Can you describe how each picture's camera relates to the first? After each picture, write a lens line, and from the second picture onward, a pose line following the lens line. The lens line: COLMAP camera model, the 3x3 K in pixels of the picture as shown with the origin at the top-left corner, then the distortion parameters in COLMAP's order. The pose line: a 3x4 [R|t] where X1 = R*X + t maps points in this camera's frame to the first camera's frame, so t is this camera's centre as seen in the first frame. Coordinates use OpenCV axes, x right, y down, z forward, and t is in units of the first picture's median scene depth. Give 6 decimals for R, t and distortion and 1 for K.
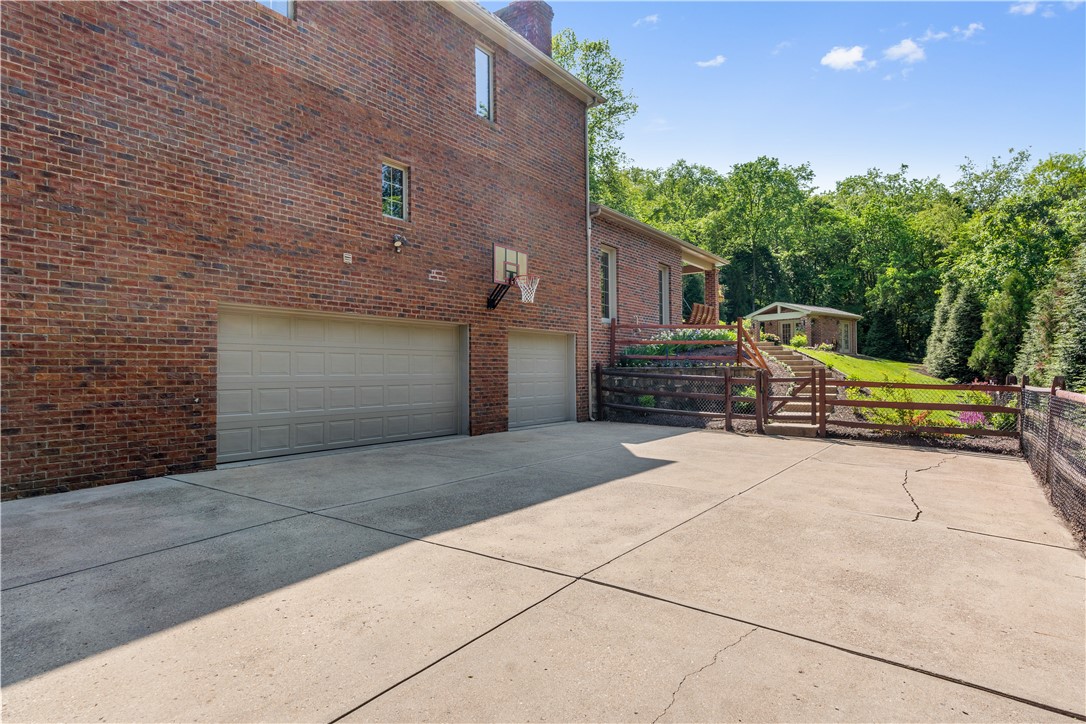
lens RADIAL K [[634.3, 0, 543.5], [0, 634.3, 361.0], [0, 0, 1]] dist [-0.001173, -0.000141]
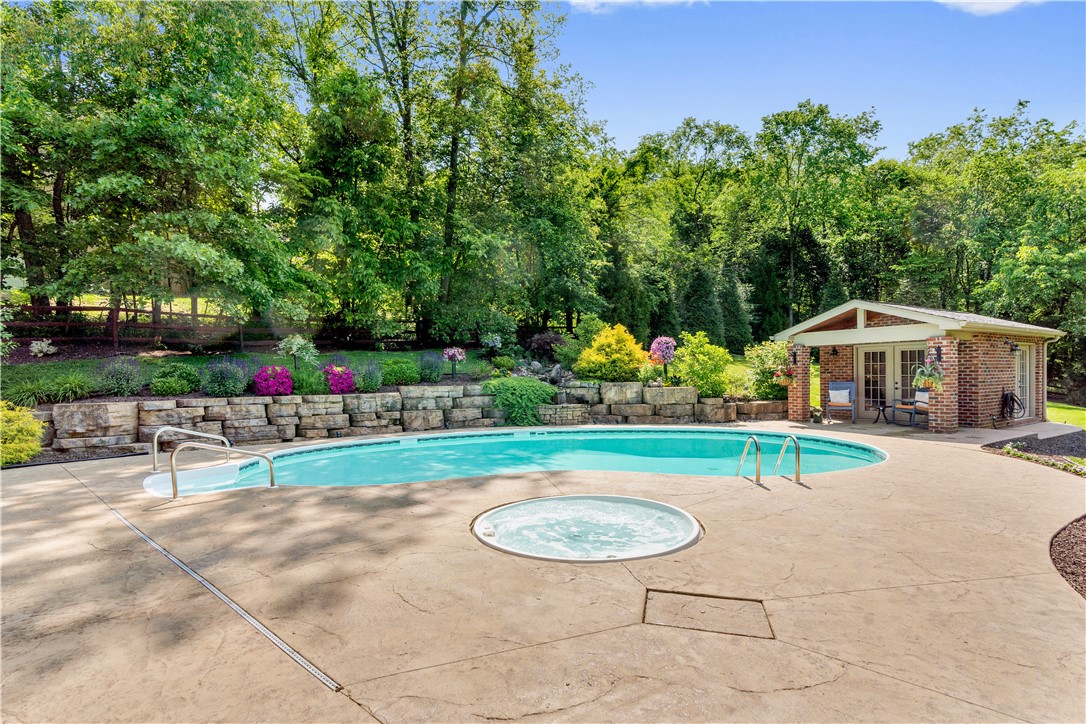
lens RADIAL K [[530.7, 0, 537.4], [0, 530.7, 372.5], [0, 0, 1]] dist [0.001270, -0.000426]
pose [[0.992494, -0.002934, -0.122259, 0.137658], [0.005192, 0.999822, 0.018154, -0.035780], [0.122184, -0.018653, 0.992332, 0.421932]]
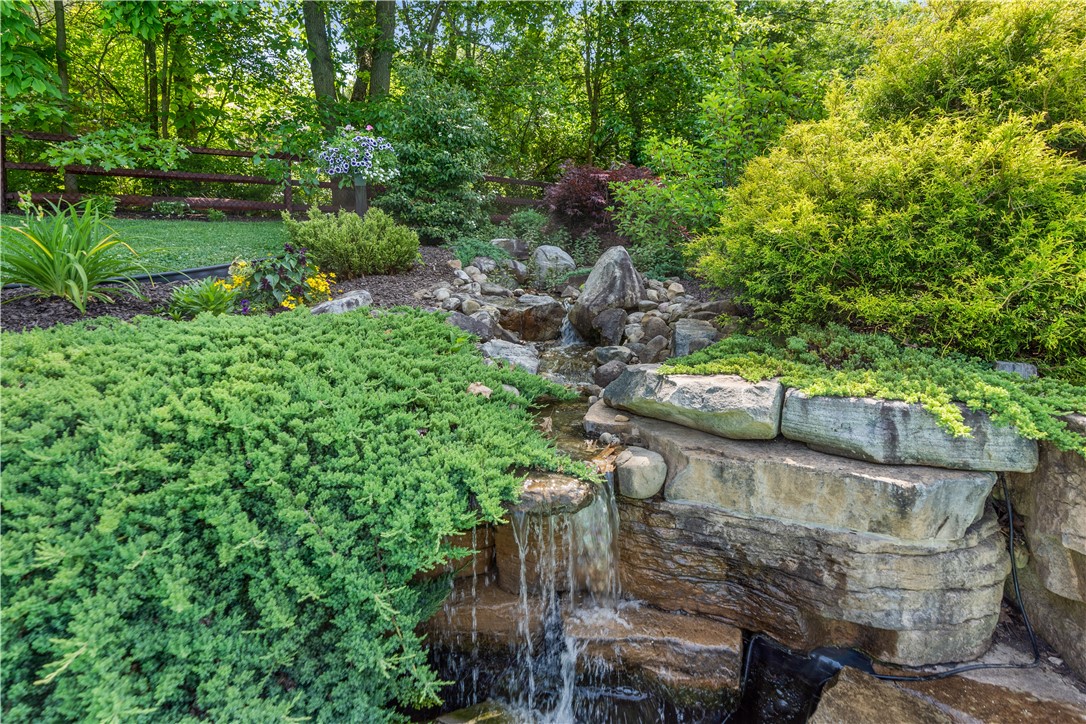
lens RADIAL K [[491.5, 0, 540.1], [0, 491.5, 355.9], [0, 0, 1]] dist [-0.001402, 0.000113]
pose [[0.946864, 0.048337, -0.317981, 0.123002], [0.002217, 0.987638, 0.156733, -0.031128], [0.321626, -0.149110, 0.935052, 0.663081]]
